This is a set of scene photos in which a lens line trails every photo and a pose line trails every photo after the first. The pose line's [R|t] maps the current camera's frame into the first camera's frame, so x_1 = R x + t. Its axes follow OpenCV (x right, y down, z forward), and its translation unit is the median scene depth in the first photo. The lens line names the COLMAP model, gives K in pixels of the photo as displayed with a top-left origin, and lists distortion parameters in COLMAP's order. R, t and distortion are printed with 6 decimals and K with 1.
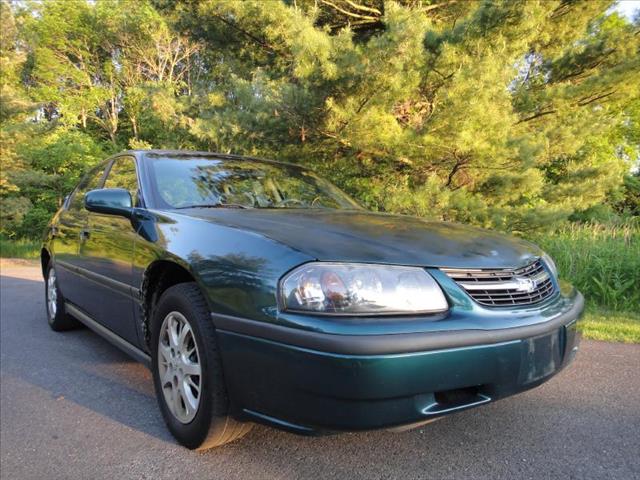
lens RADIAL K [[459.1, 0, 318.6], [0, 459.1, 242.4], [0, 0, 1]] dist [-0.006120, 0.006832]
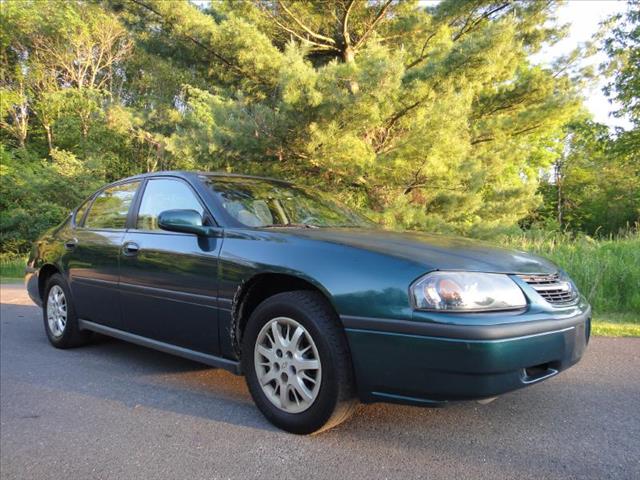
lens RADIAL K [[459.1, 0, 322.1], [0, 459.1, 239.2], [0, 0, 1]] dist [-0.006120, 0.006832]
pose [[0.984455, -0.004211, 0.175584, -0.125904], [0.010677, 0.999298, -0.035897, -0.001080], [-0.175310, 0.037213, 0.983810, -0.050133]]
